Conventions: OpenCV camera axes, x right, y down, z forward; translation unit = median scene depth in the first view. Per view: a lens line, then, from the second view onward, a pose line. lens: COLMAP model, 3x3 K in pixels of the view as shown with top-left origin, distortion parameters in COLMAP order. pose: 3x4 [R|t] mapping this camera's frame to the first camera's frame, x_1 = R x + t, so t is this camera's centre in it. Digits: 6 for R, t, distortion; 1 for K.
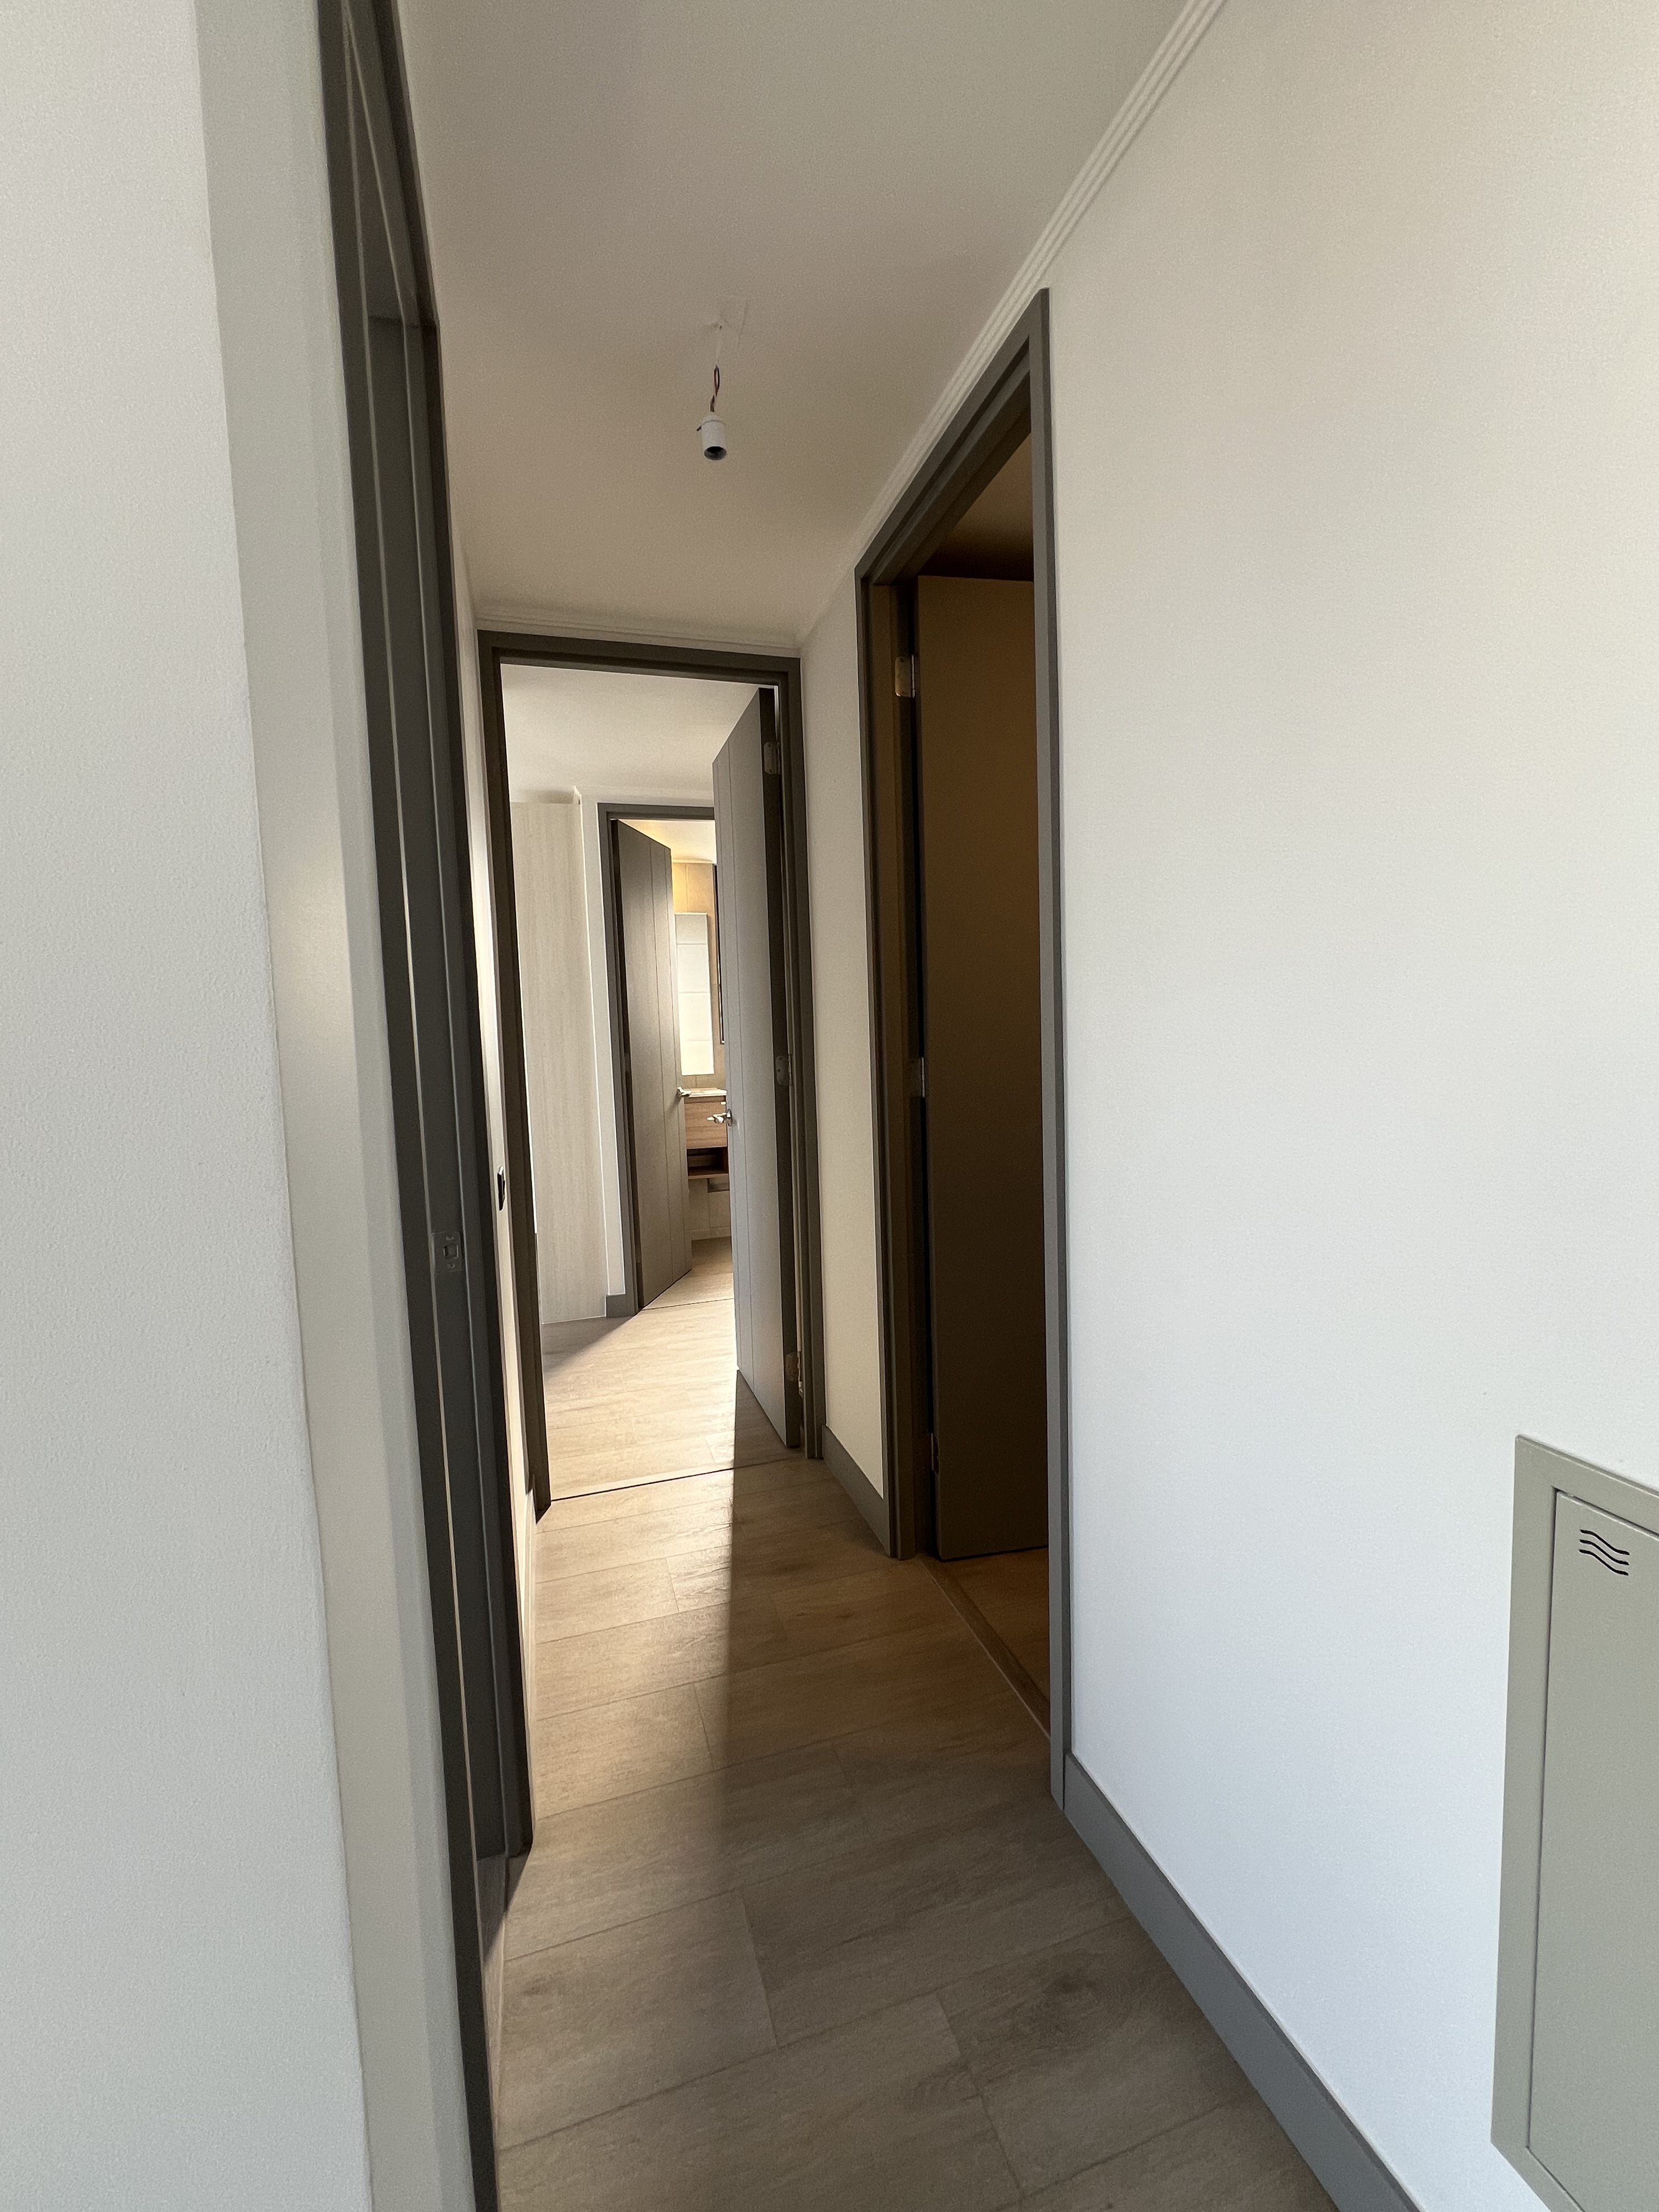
lens RADIAL K [[883.6, 0, 829.5], [0, 883.6, 1106.0], [0, 0, 1]] dist [-0.000432, -0.000056]
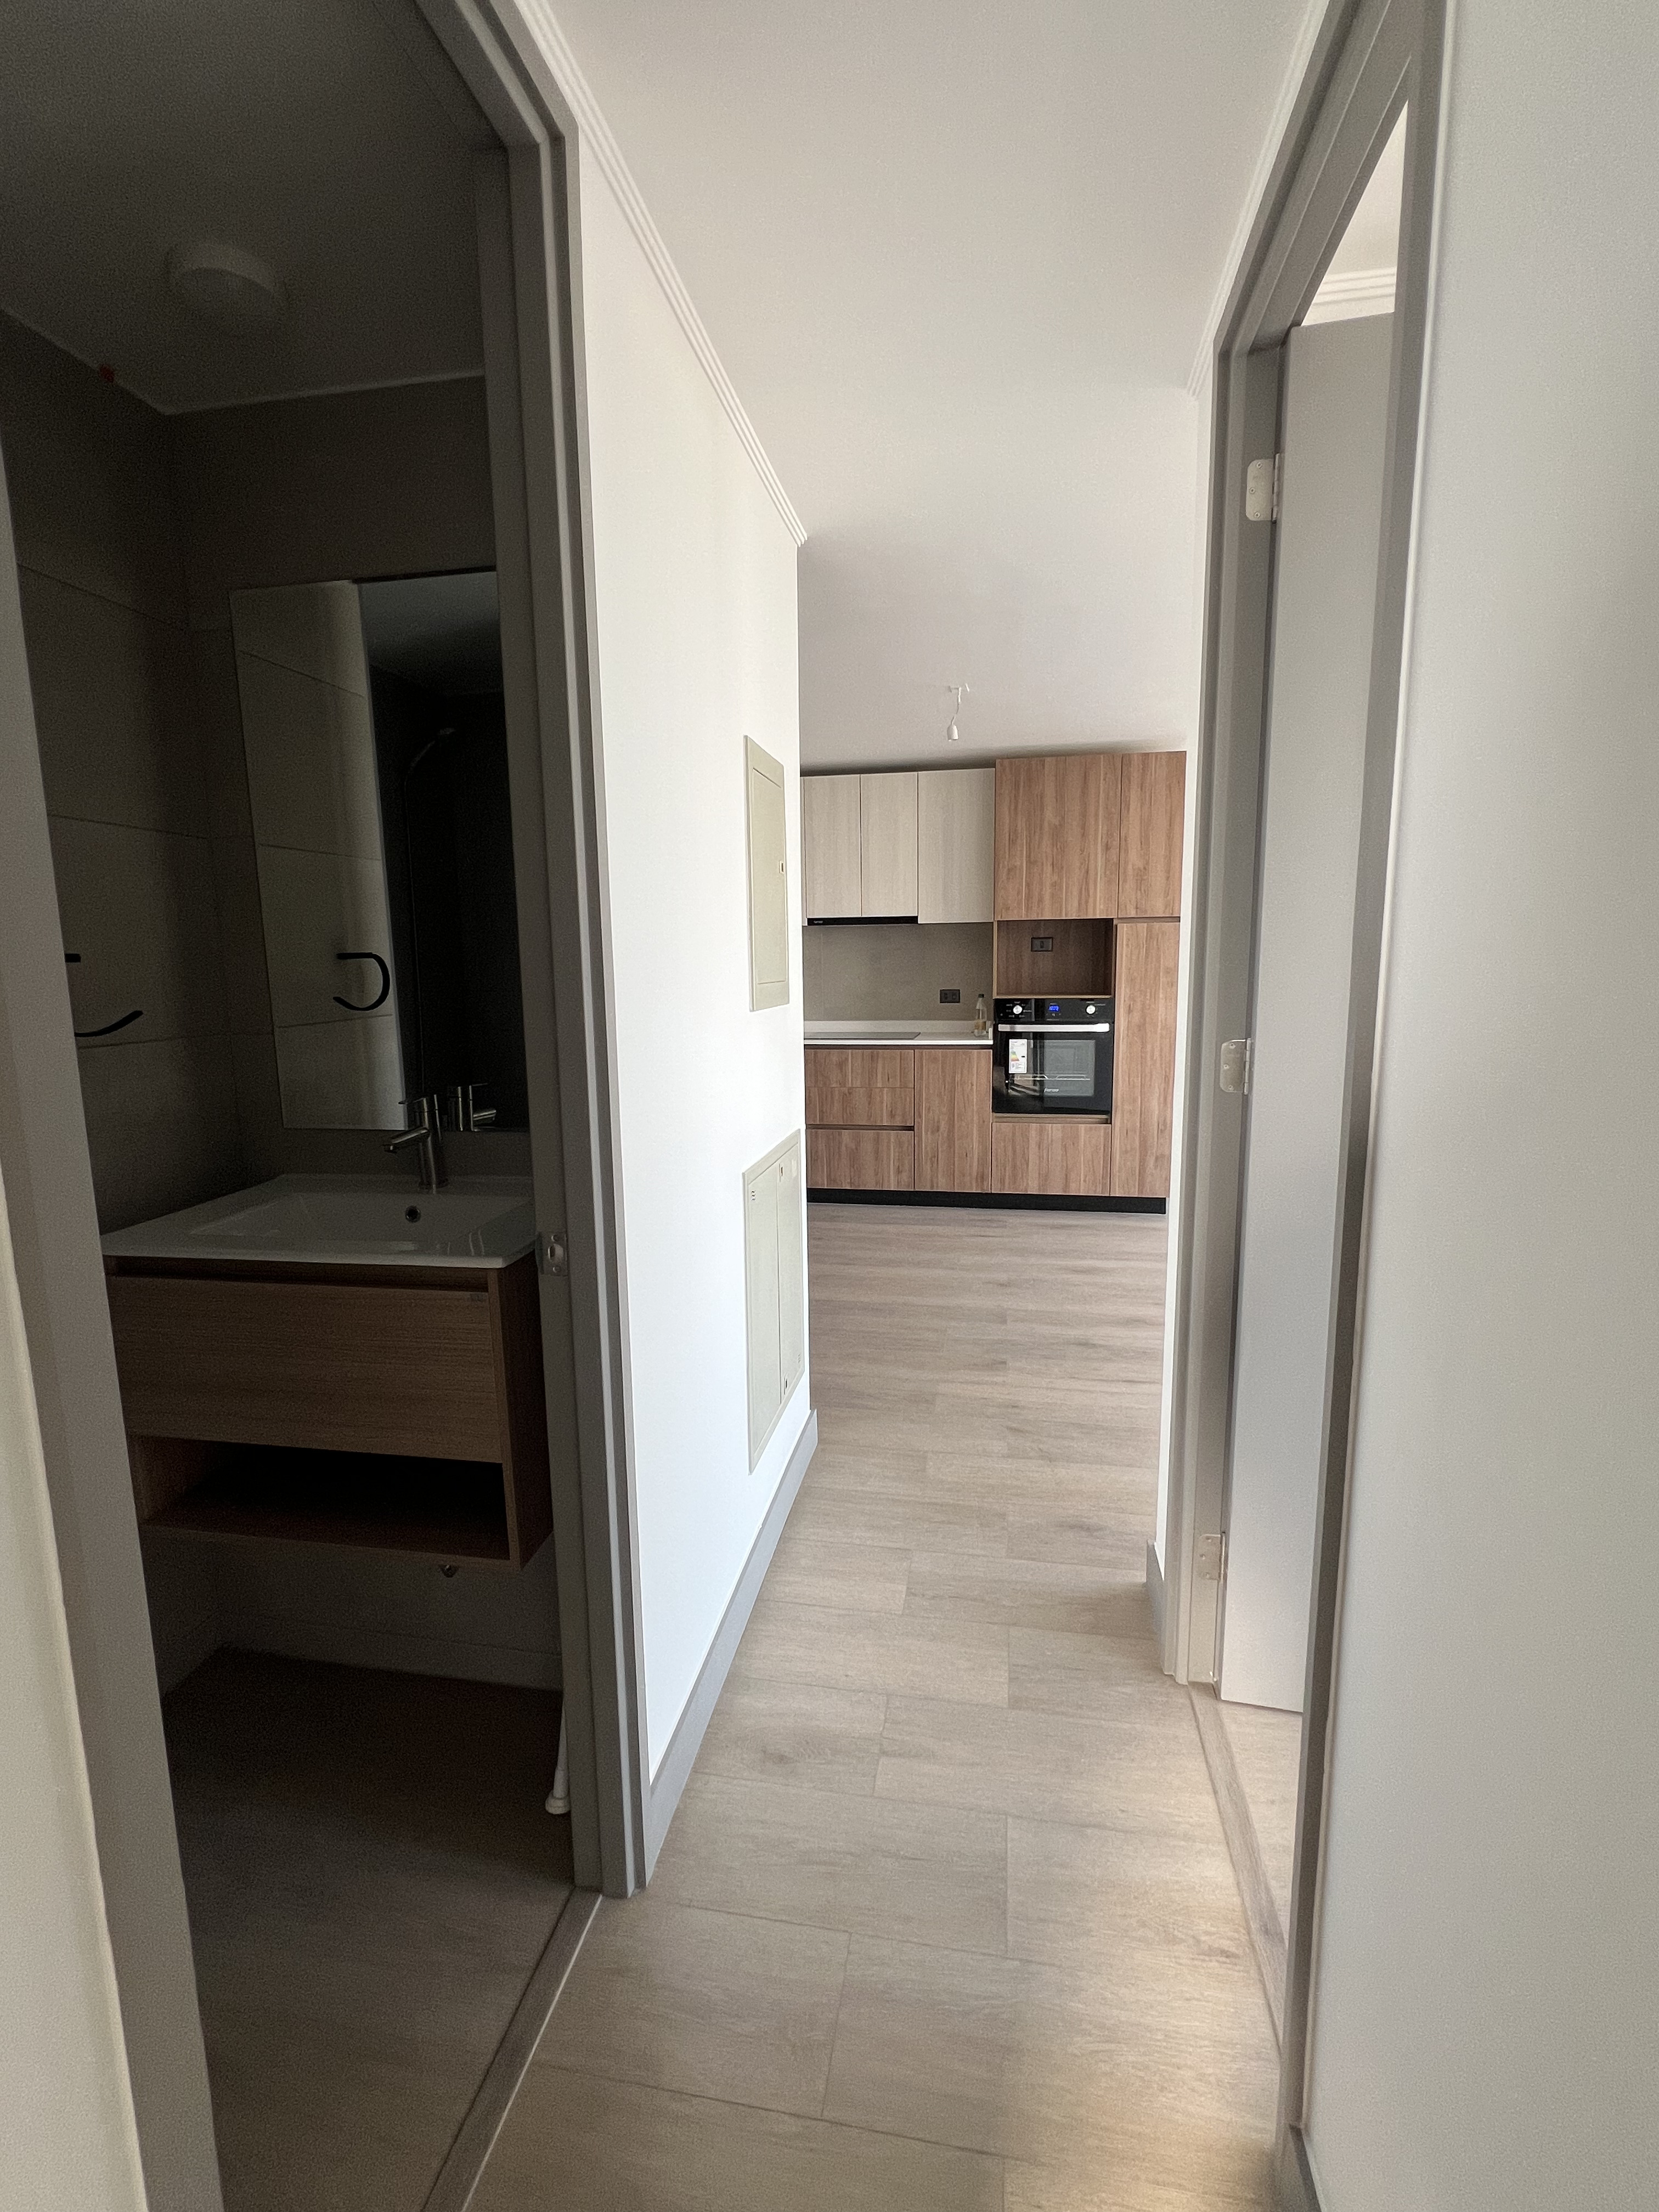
lens RADIAL K [[970.7, 0, 829.5], [0, 970.7, 1106.0], [0, 0, 1]] dist [-0.013526, 0.000054]
pose [[-0.880067, -0.028629, 0.473986, -0.427193], [0.078790, 0.975540, 0.205214, -0.208588], [-0.468268, 0.217948, -0.856285, 1.941489]]
